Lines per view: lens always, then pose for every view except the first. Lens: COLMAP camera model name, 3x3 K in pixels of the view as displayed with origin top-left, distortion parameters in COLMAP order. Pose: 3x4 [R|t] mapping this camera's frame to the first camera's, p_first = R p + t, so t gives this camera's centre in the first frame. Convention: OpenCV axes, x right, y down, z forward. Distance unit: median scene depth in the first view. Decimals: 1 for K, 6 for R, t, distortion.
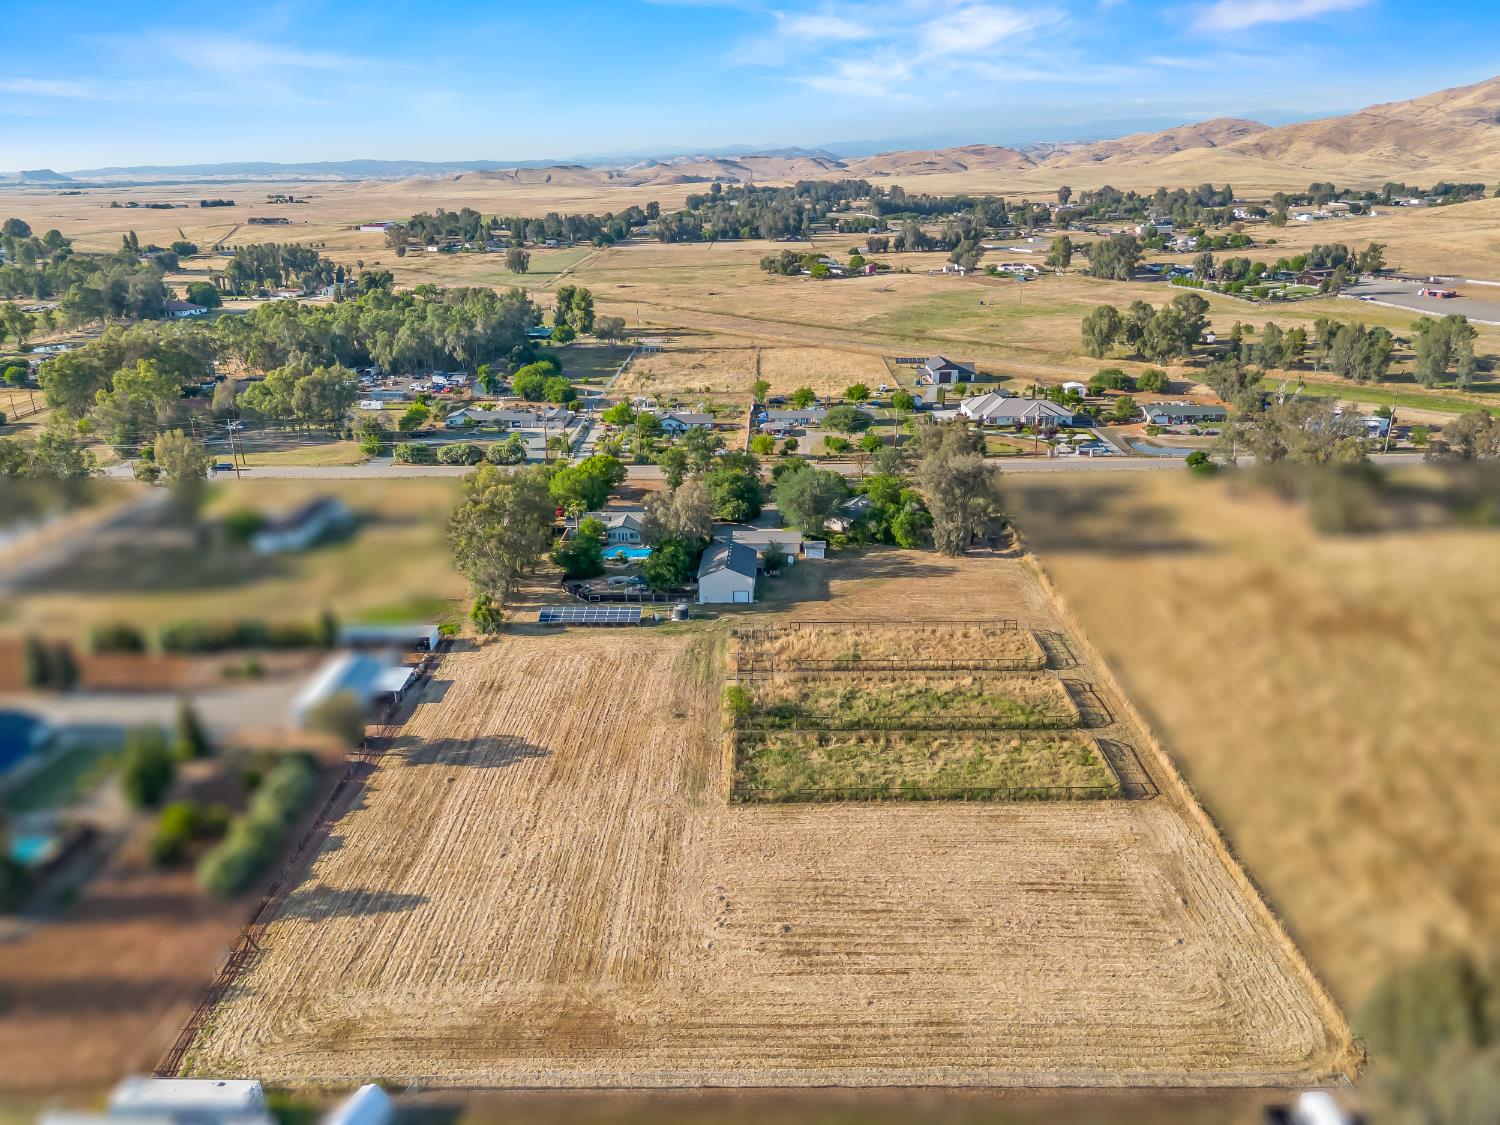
lens RADIAL K [[1084.6, 0, 749.9], [0, 1084.6, 567.3], [0, 0, 1]] dist [0.057419, -0.050641]
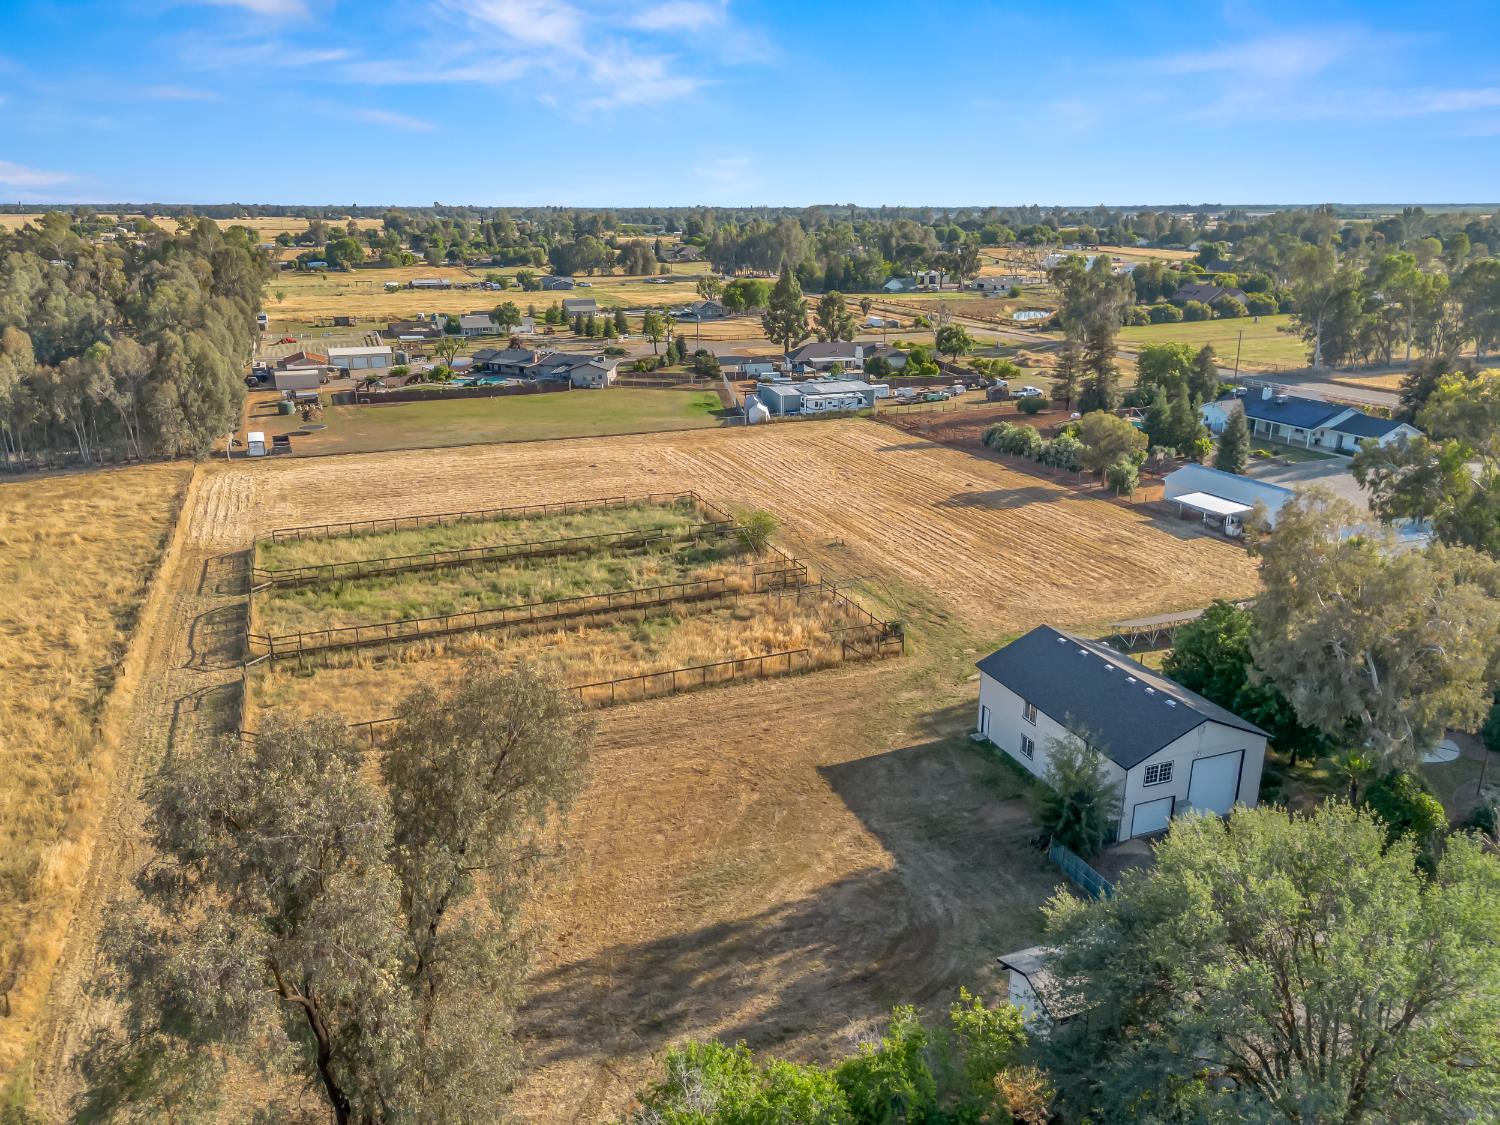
lens RADIAL K [[1084.6, 0, 752.1], [0, 1084.6, 559.6], [0, 0, 1]] dist [0.057419, -0.050641]
pose [[-0.918004, 0.135749, -0.372613, 0.190679], [-0.123777, 0.794569, 0.594424, -0.210333], [0.376759, 0.591805, -0.712615, 1.092767]]
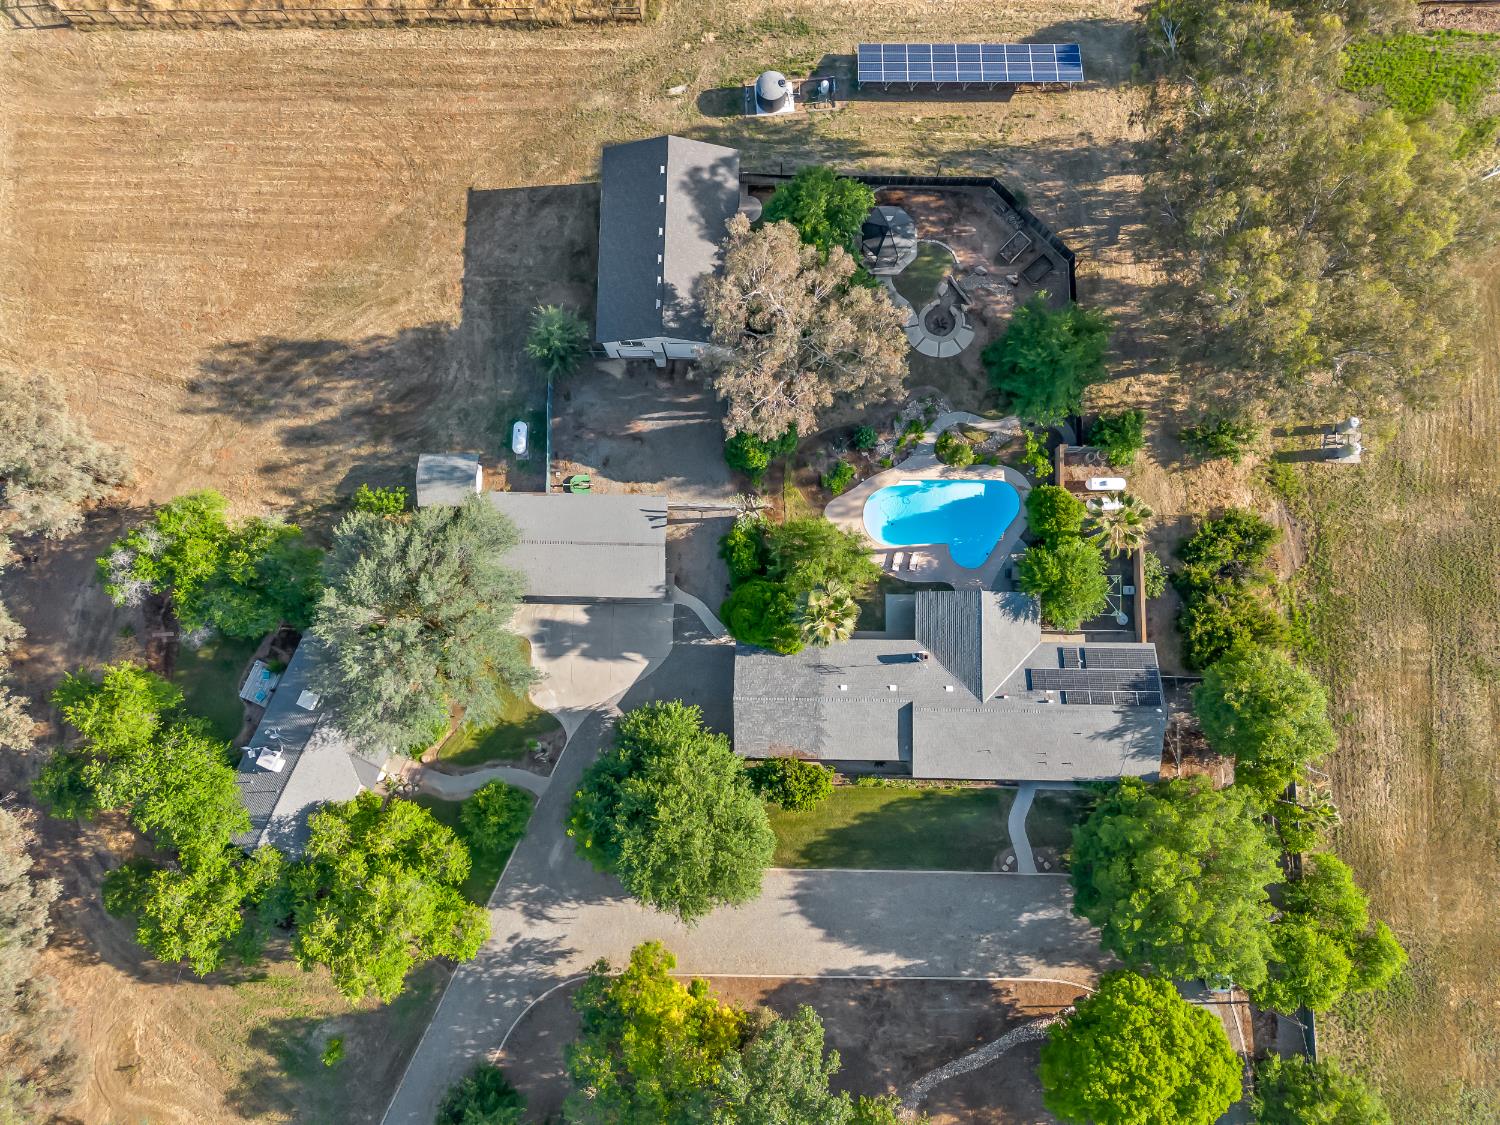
lens RADIAL K [[1084.6, 0, 789.5], [0, 1084.6, 564.1], [0, 0, 1]] dist [0.057419, -0.050641]
pose [[-0.999689, 0.009556, 0.023037, -0.070530], [0.019531, -0.274480, 0.961394, -0.403436], [0.015510, 0.961545, 0.274208, 0.930576]]
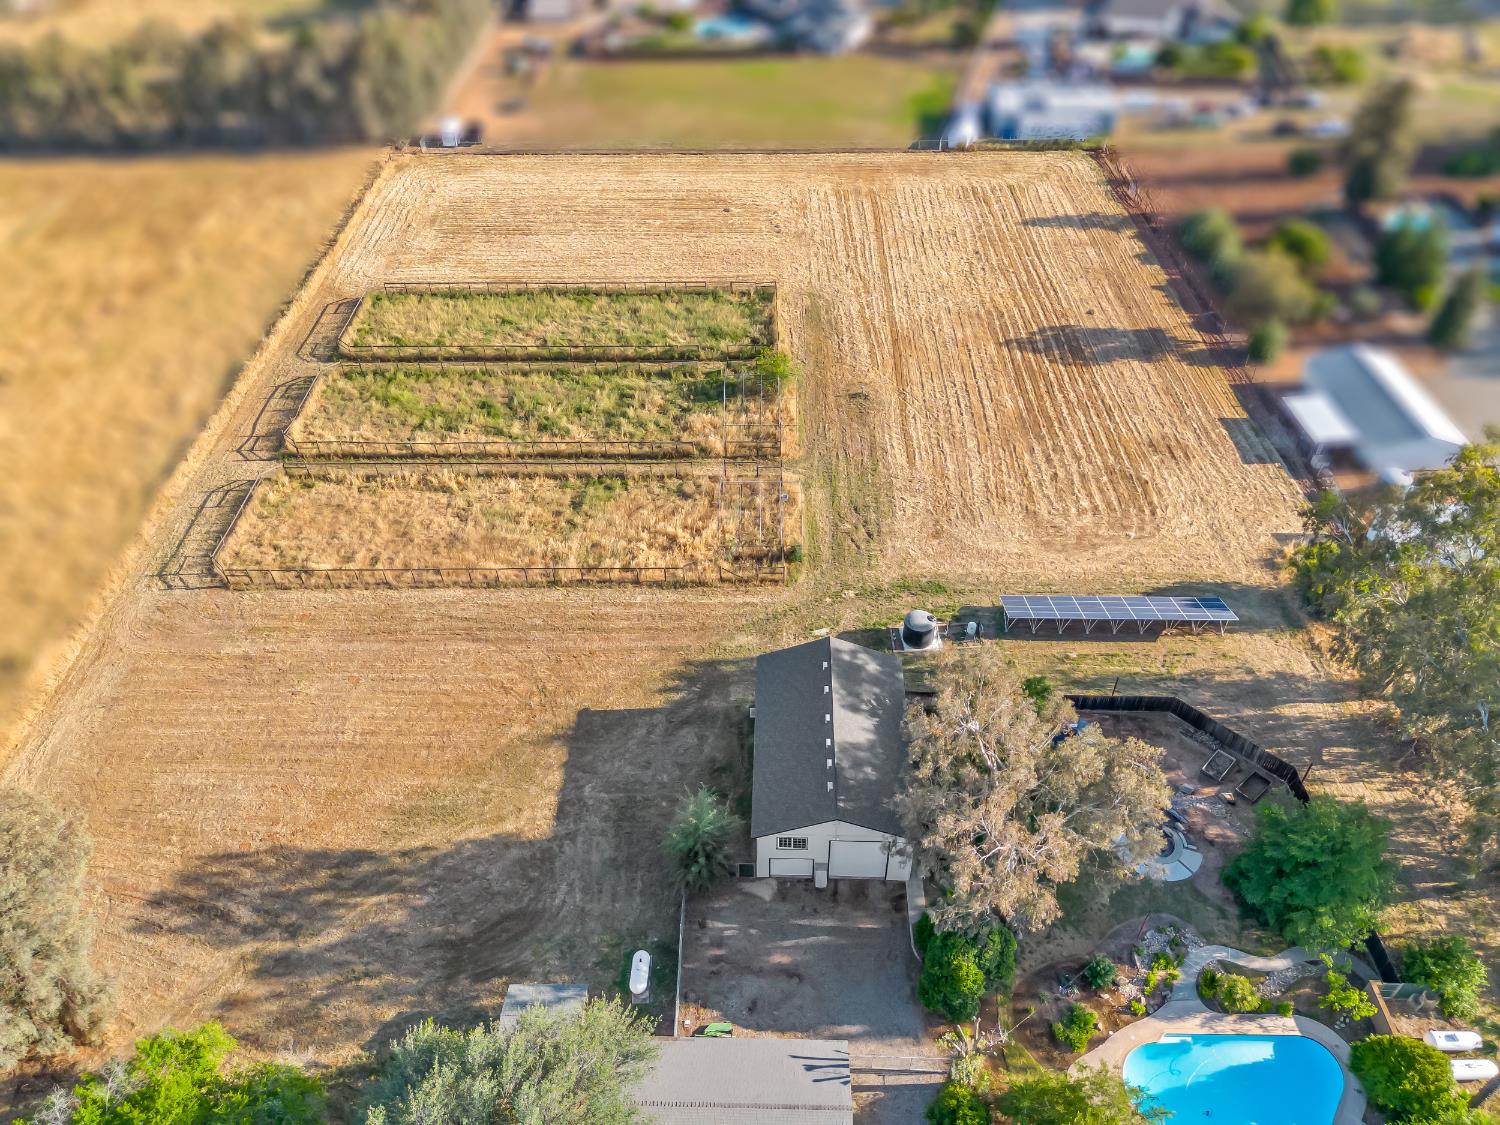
lens RADIAL K [[1084.6, 0, 754.3], [0, 1084.6, 563.1], [0, 0, 1]] dist [0.057419, -0.050641]
pose [[-0.999531, 0.030139, 0.005432, 0.002221], [0.019249, 0.480330, 0.876877, -0.323002], [0.023819, 0.876570, -0.480685, 1.042617]]
